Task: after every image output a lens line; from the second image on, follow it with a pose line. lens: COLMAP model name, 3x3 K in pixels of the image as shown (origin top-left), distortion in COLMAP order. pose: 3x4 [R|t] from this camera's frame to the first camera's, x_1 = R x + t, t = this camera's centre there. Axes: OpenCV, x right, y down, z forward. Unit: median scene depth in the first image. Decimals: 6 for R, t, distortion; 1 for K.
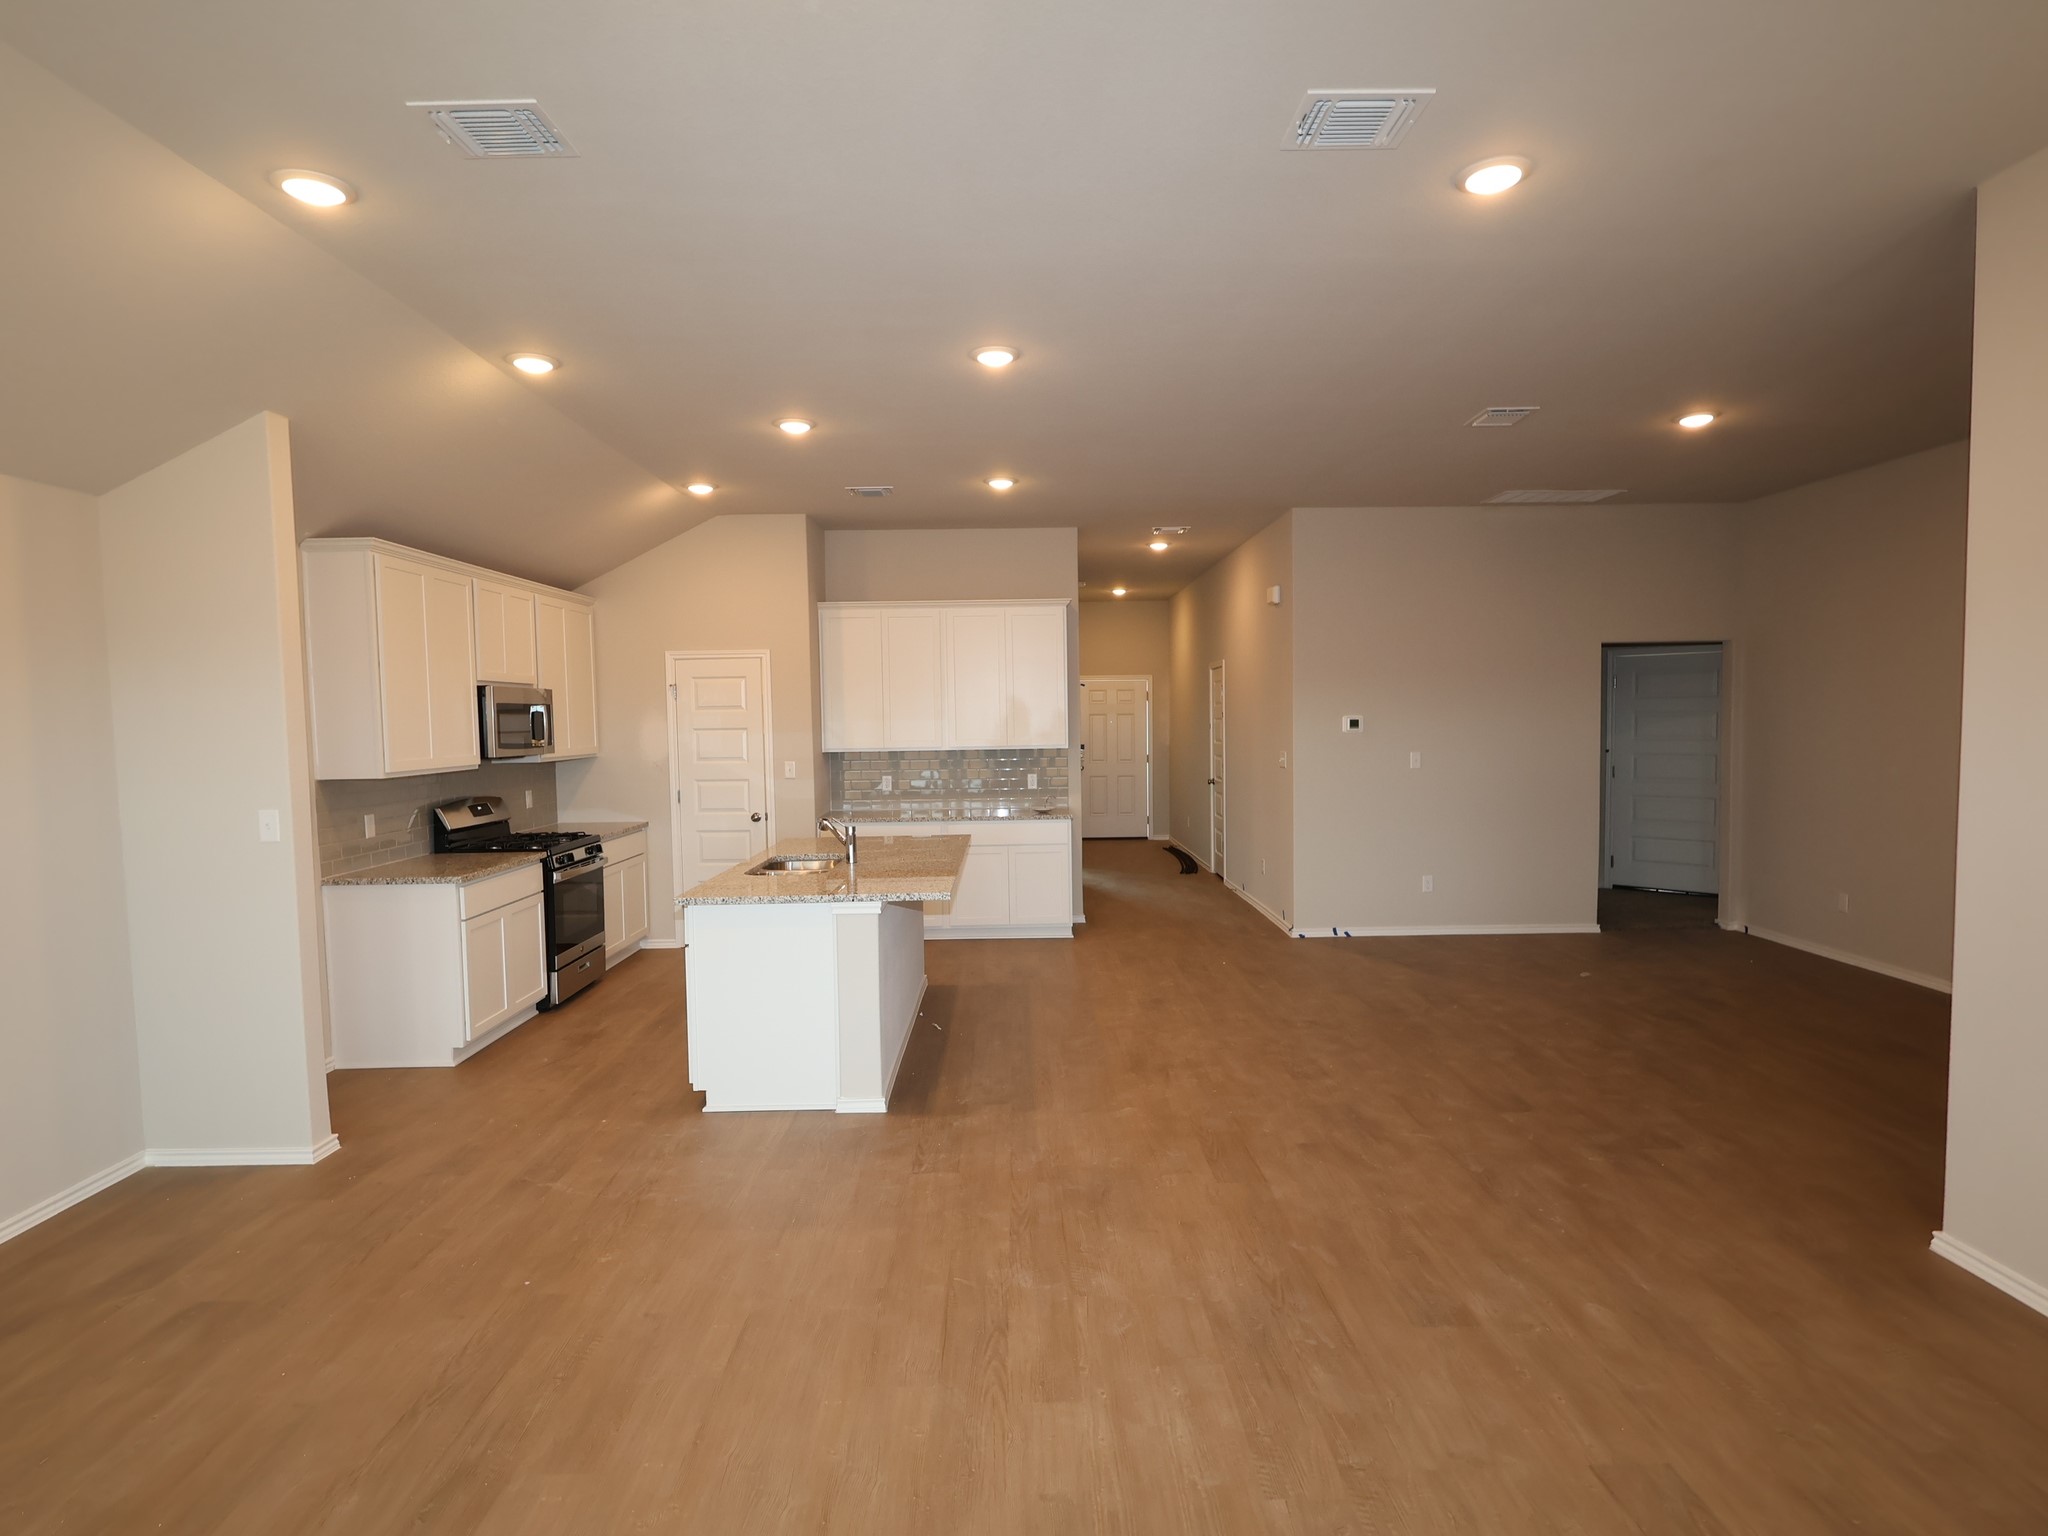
lens RADIAL K [[1074.5, 0, 1014.9], [0, 1074.5, 768.1], [0, 0, 1]] dist [0.000149, -0.000865]
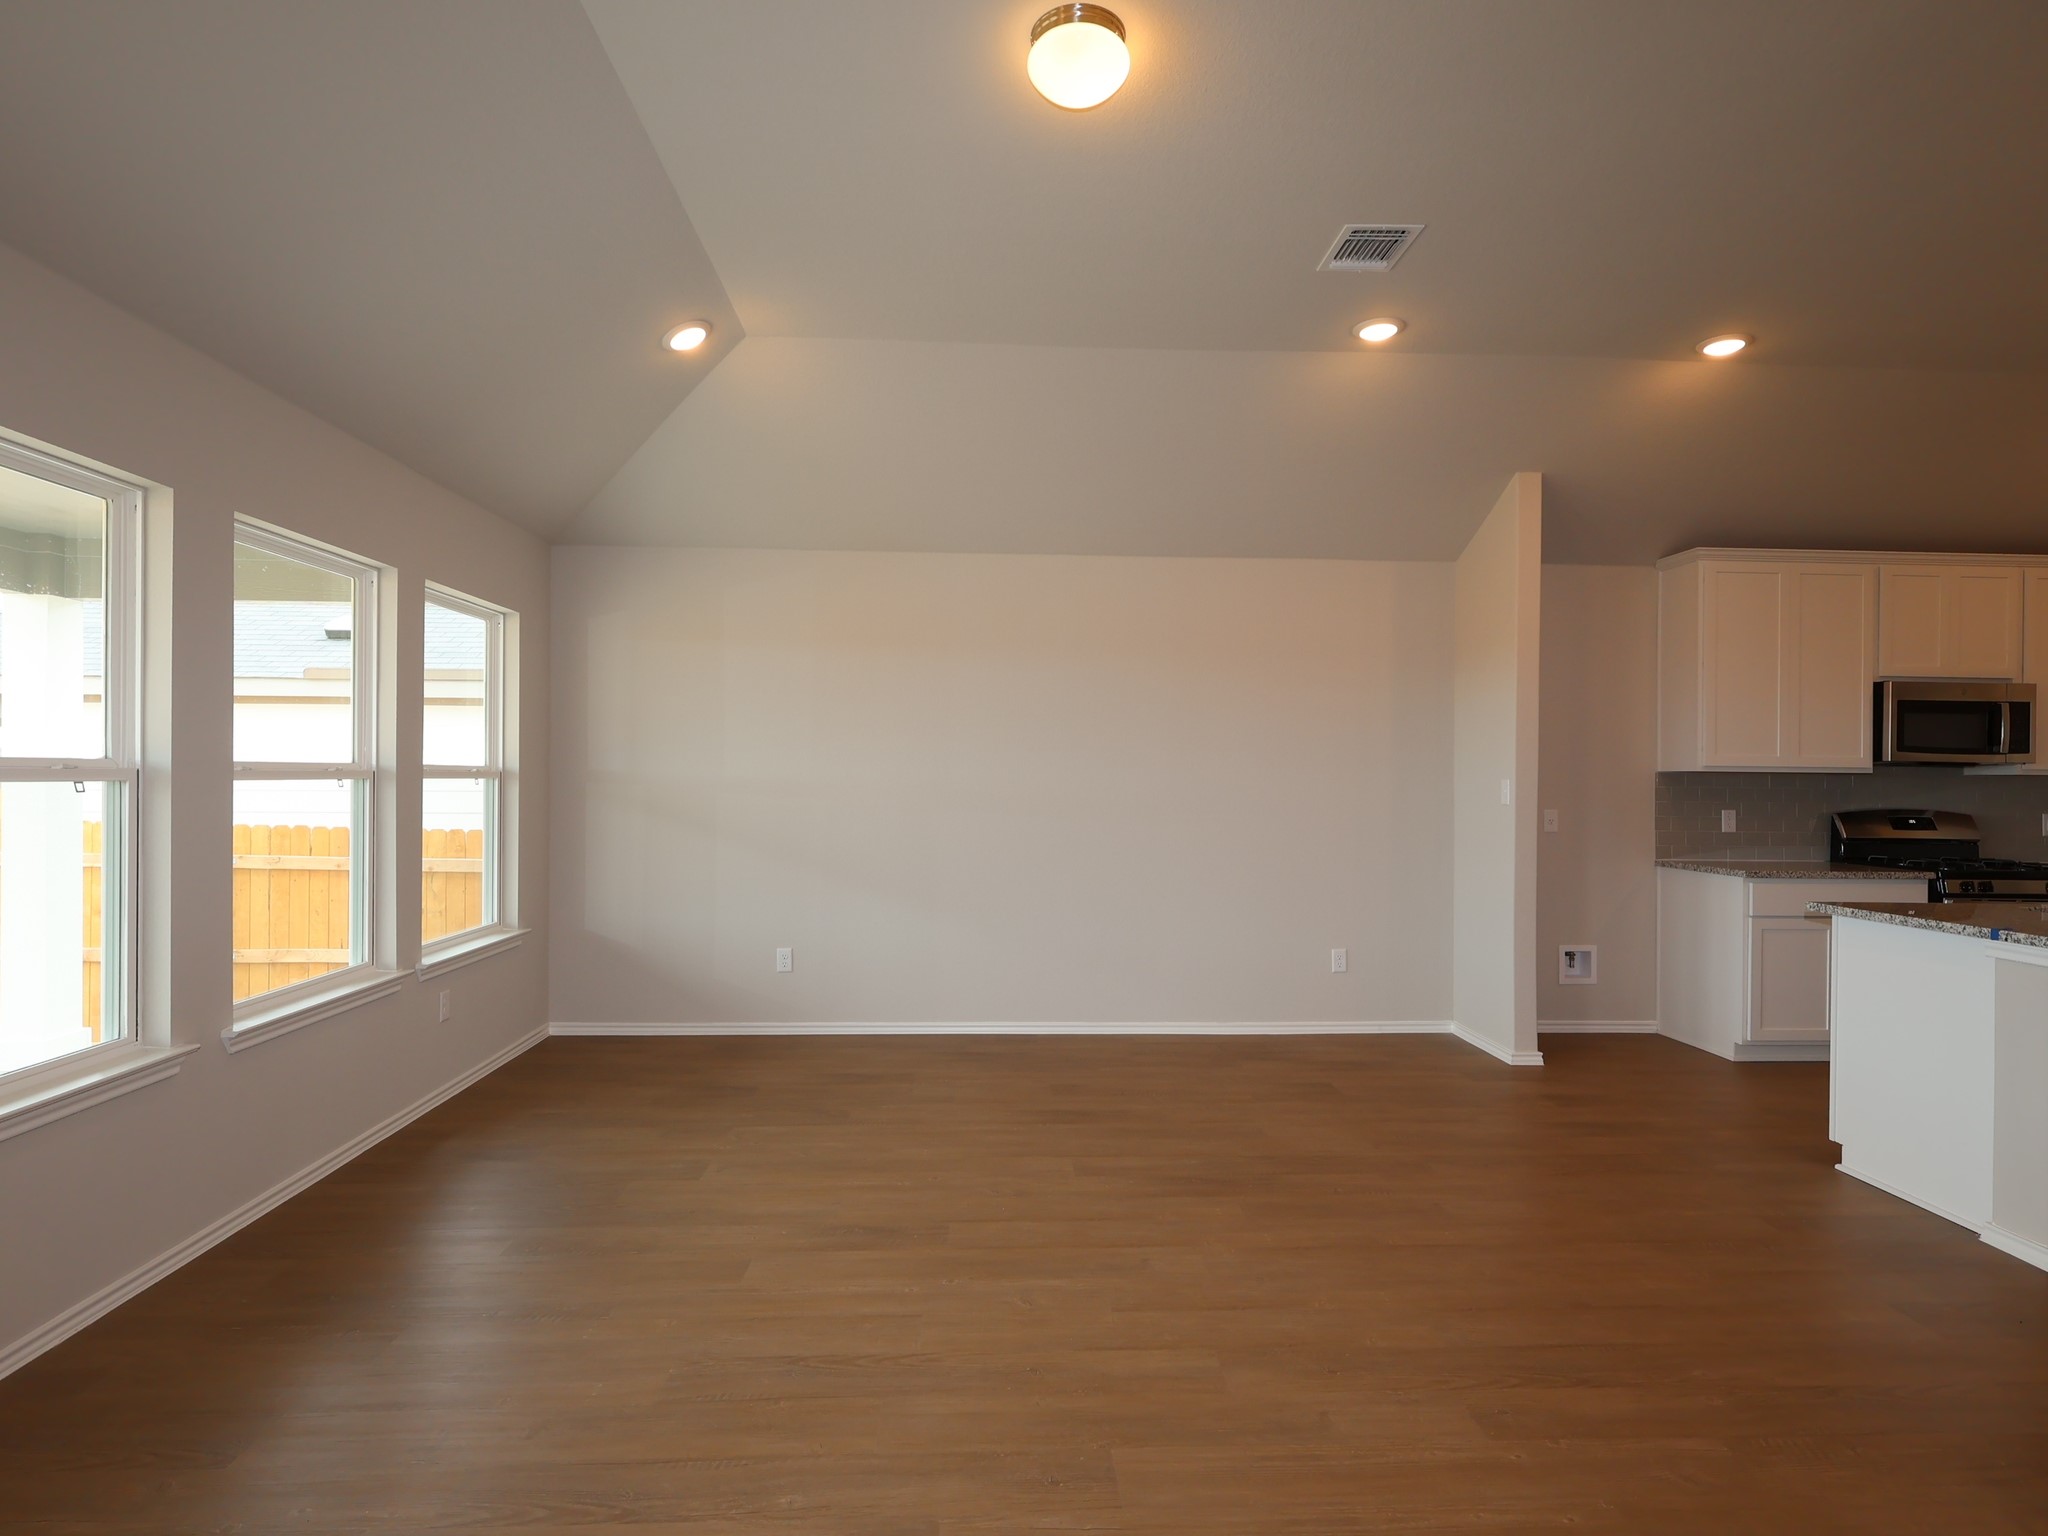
lens RADIAL K [[1070.4, 0, 1024.0], [0, 1070.4, 768.0], [0, 0, 1]] dist [0.003468, 0.000185]
pose [[0.051851, 0.010927, -0.998595, 0.368932], [-0.059841, 0.998177, 0.007816, 0.032080], [0.996860, 0.059352, 0.052410, 0.232799]]
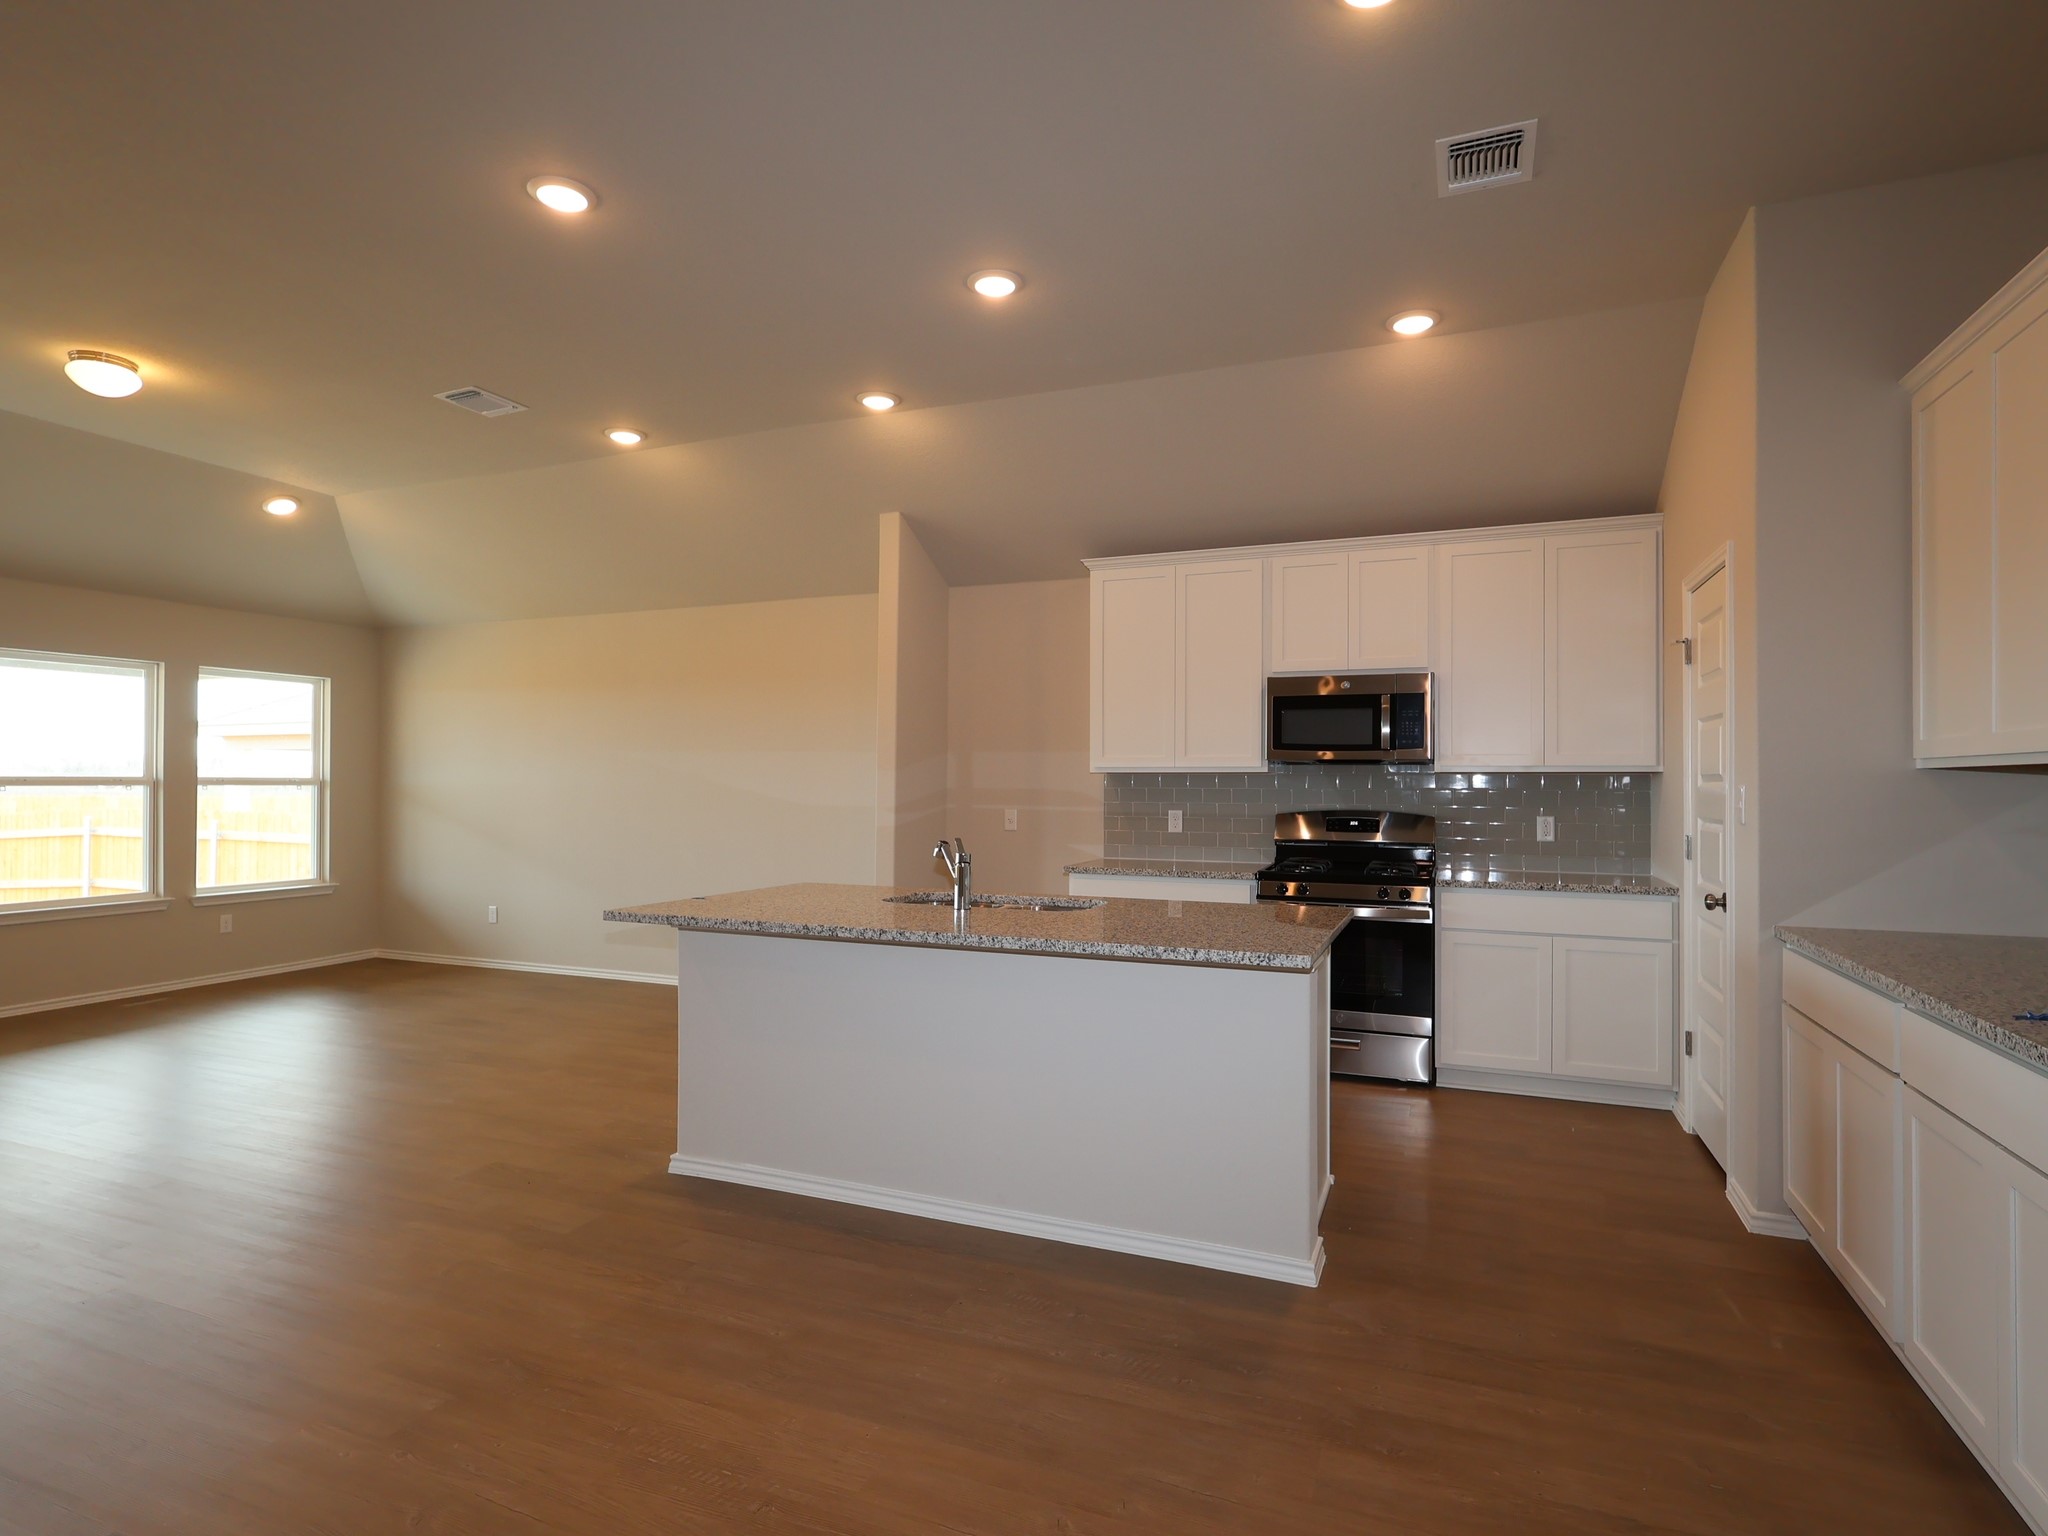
lens RADIAL K [[1074.5, 0, 1014.9], [0, 1074.5, 768.1], [0, 0, 1]] dist [0.000149, -0.000865]
pose [[-0.385448, 0.001926, -0.922728, 0.393790], [-0.042709, 0.998889, 0.019926, -0.011311], [0.921741, 0.047089, -0.384938, 1.139233]]
